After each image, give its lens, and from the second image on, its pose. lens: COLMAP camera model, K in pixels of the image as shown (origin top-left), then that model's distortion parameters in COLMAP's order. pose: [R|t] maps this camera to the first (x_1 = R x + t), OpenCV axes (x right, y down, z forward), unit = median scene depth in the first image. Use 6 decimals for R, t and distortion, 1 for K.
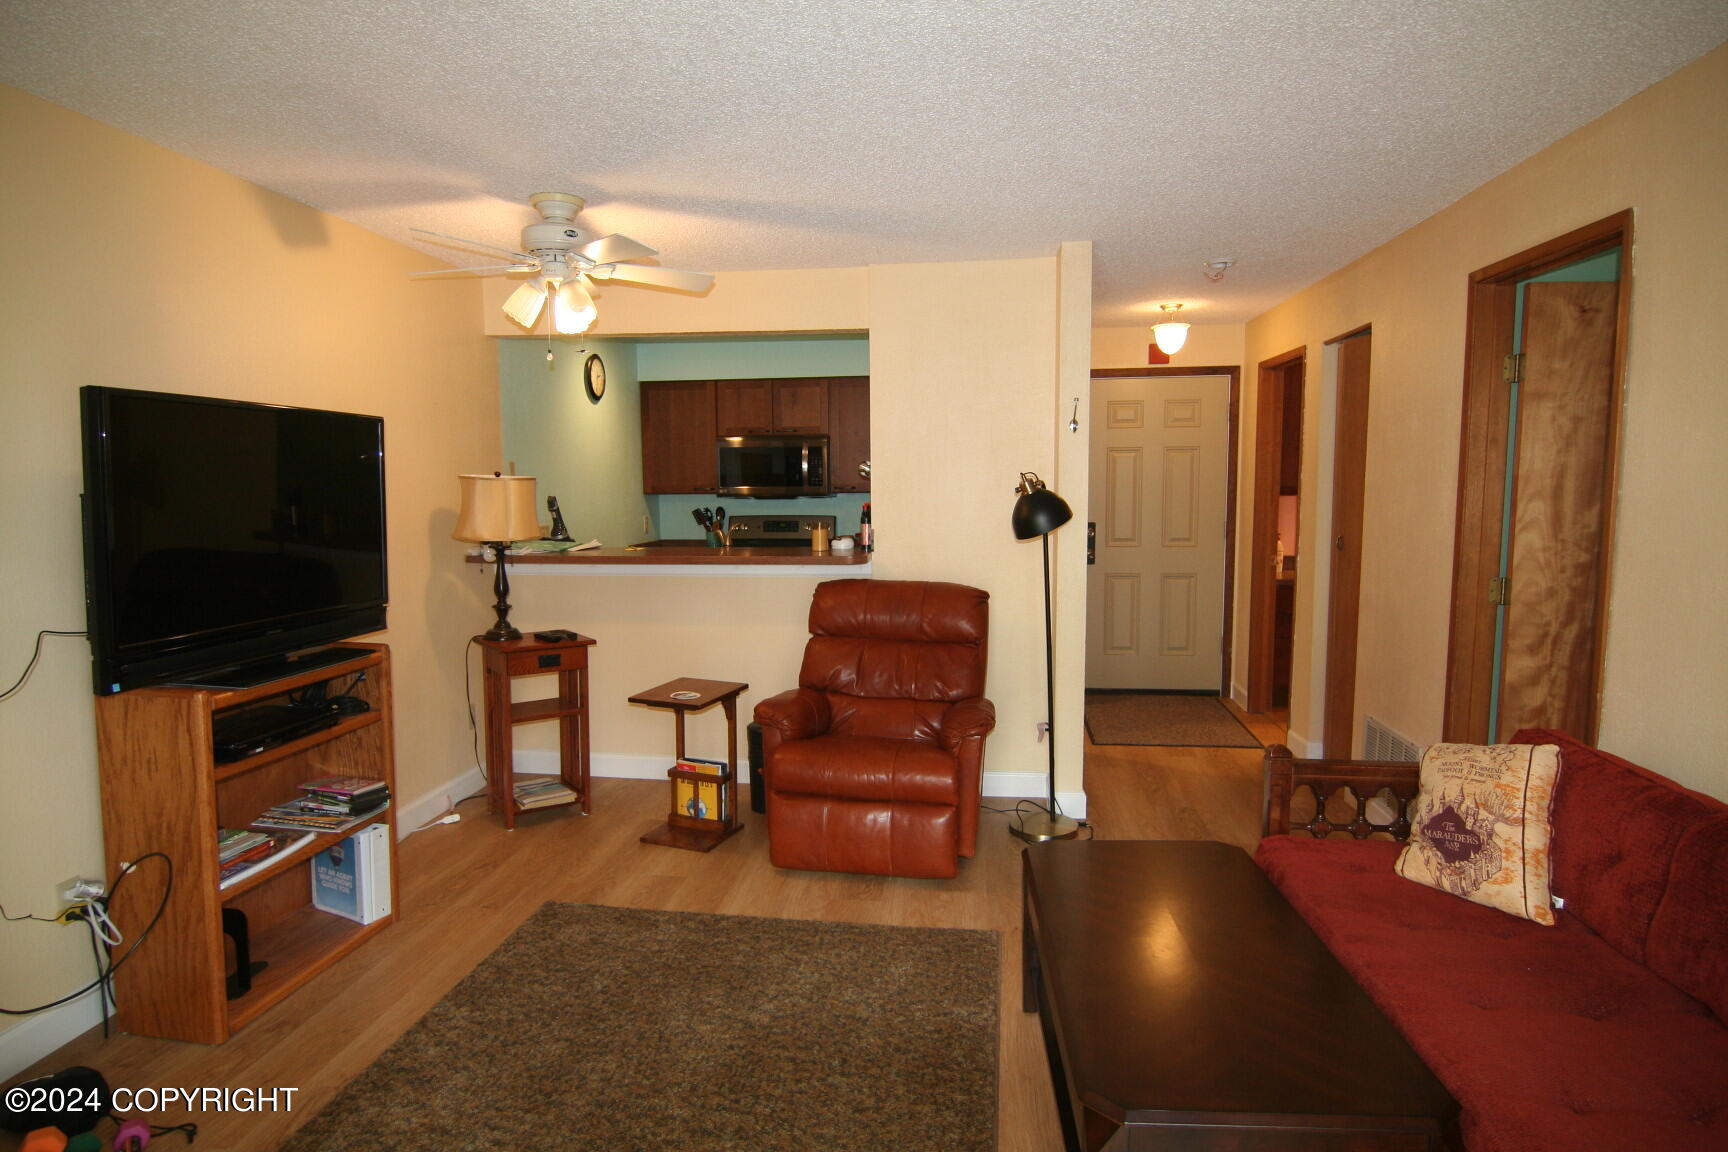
lens RADIAL K [[1005.0, 0, 822.9], [0, 1005.0, 577.3], [0, 0, 1]] dist [-0.005665, -0.002241]
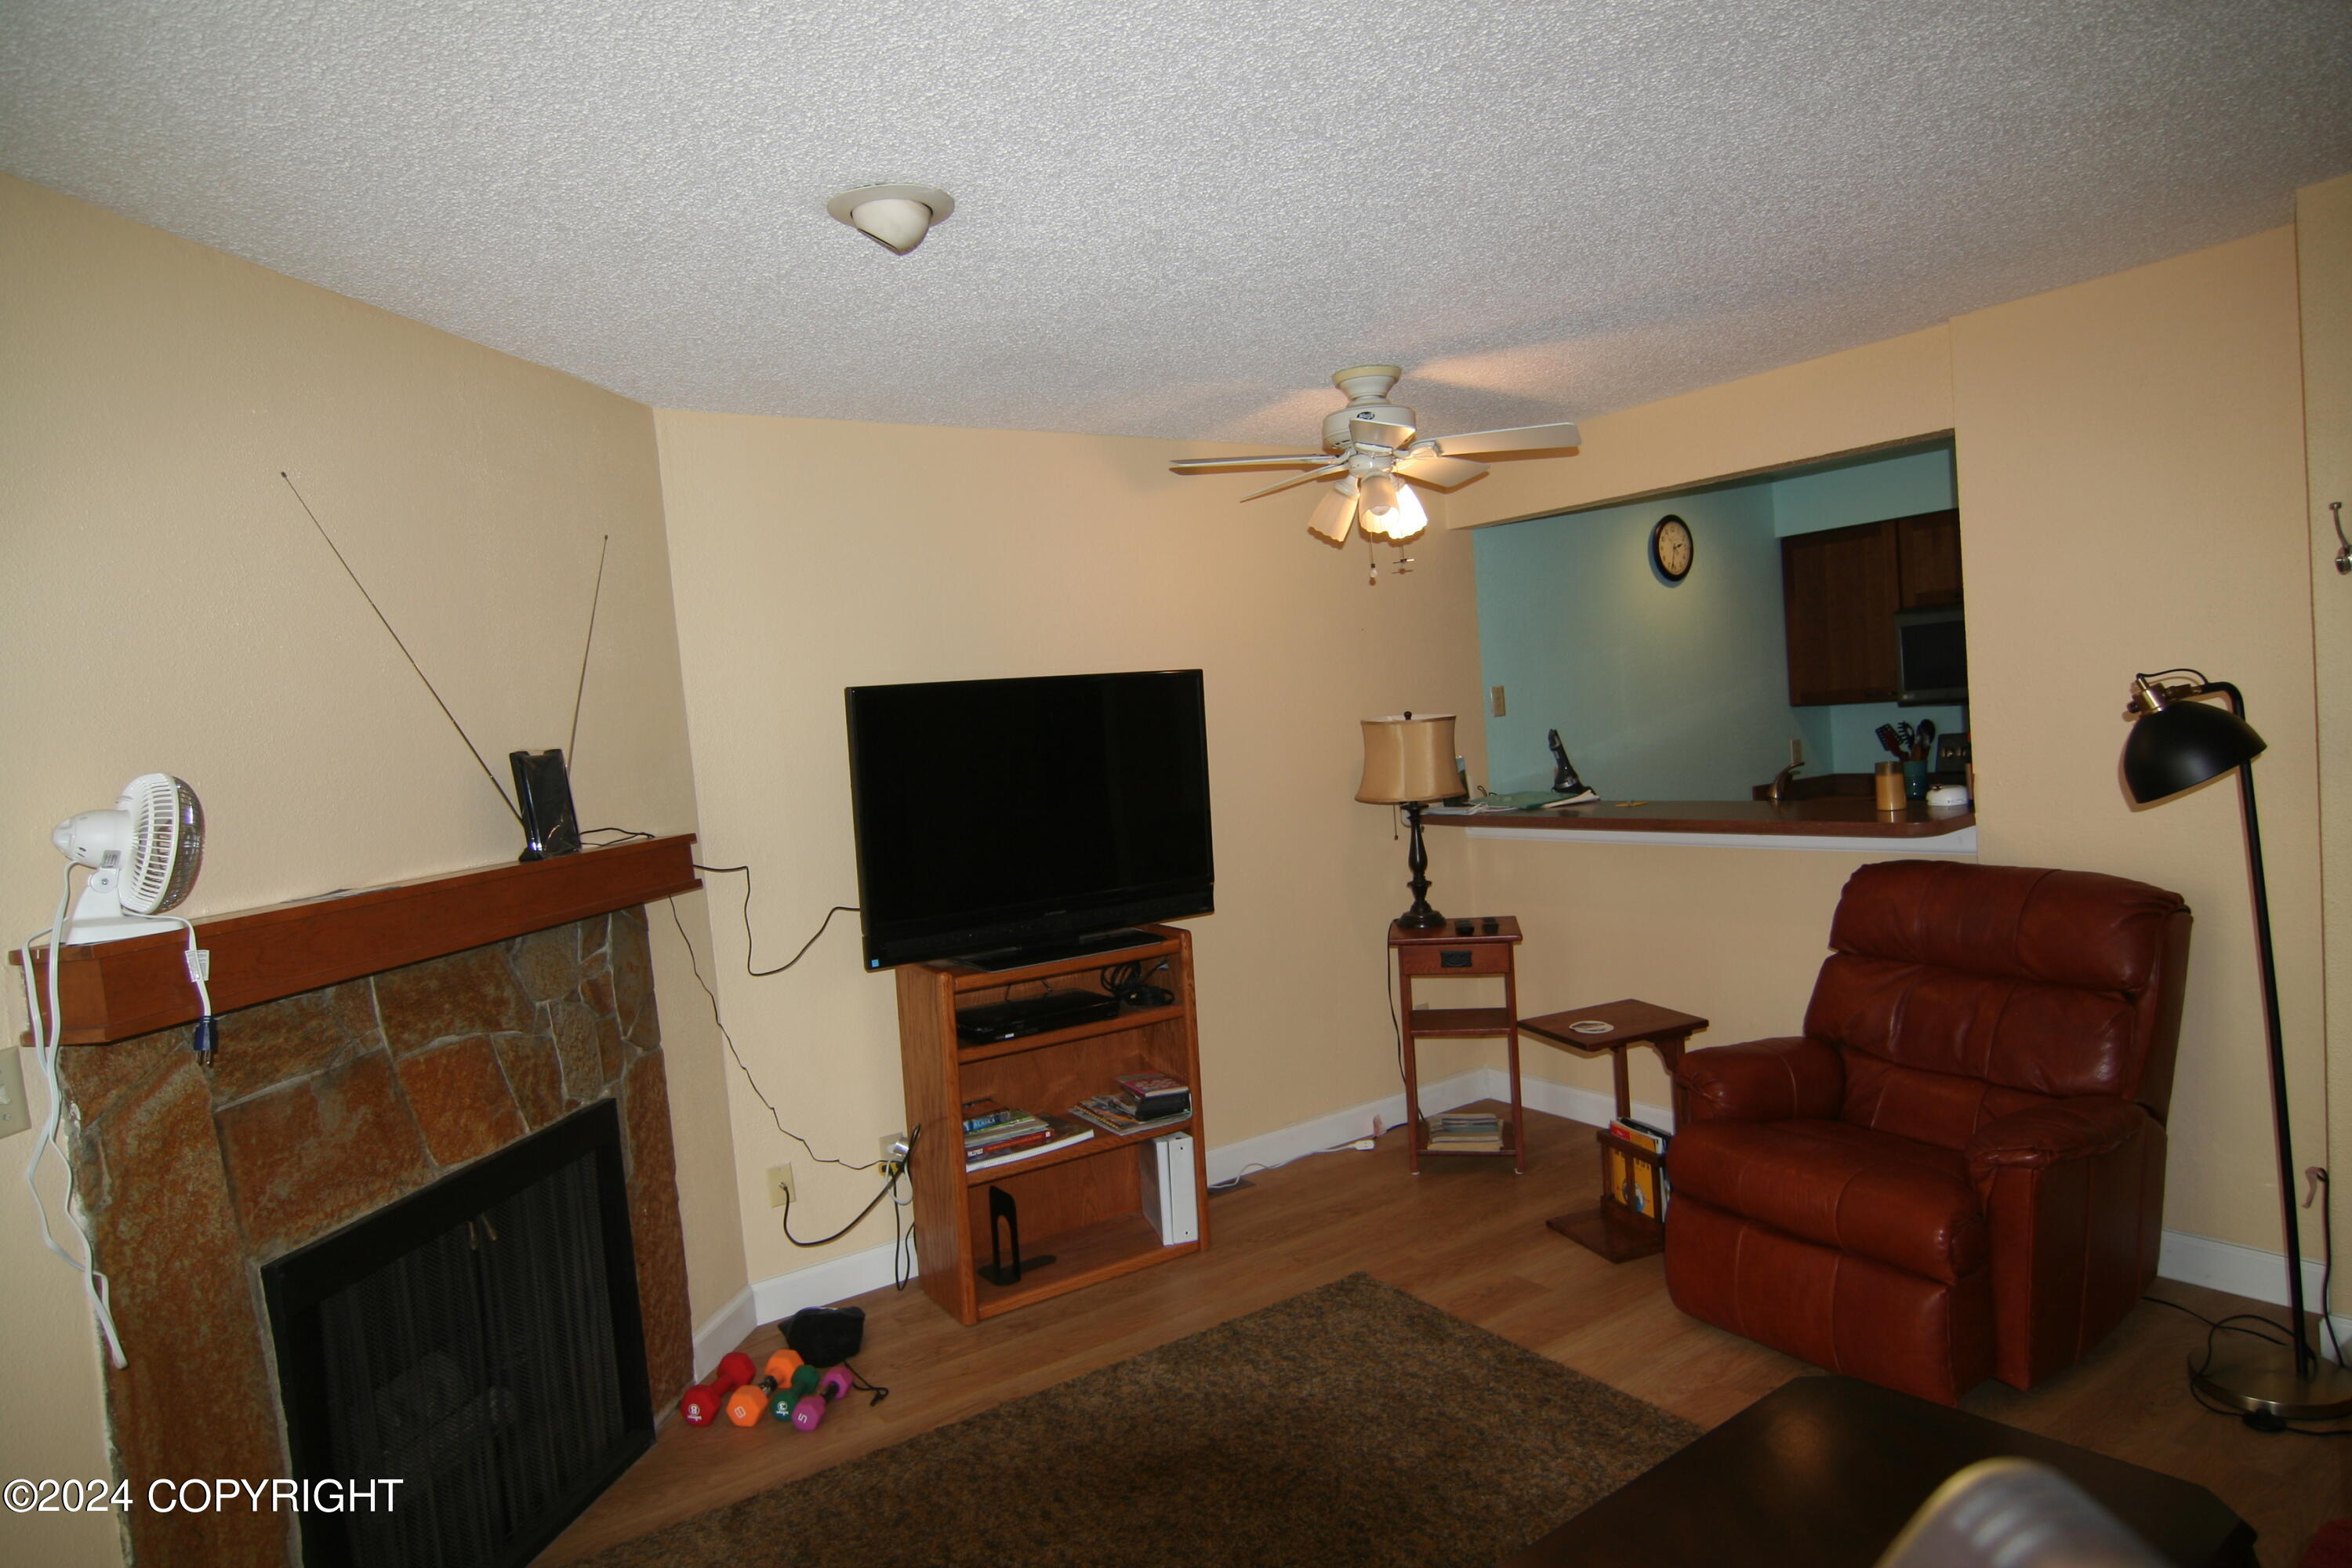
lens RADIAL K [[1367.9, 0, 1120.0], [0, 1367.9, 785.7], [0, 0, 1]] dist [-0.005665, -0.002241]
pose [[0.664908, -0.011548, -0.746836, 0.333869], [0.002752, 0.999912, -0.013011, -0.034959], [0.746920, 0.006596, 0.664881, 0.127745]]
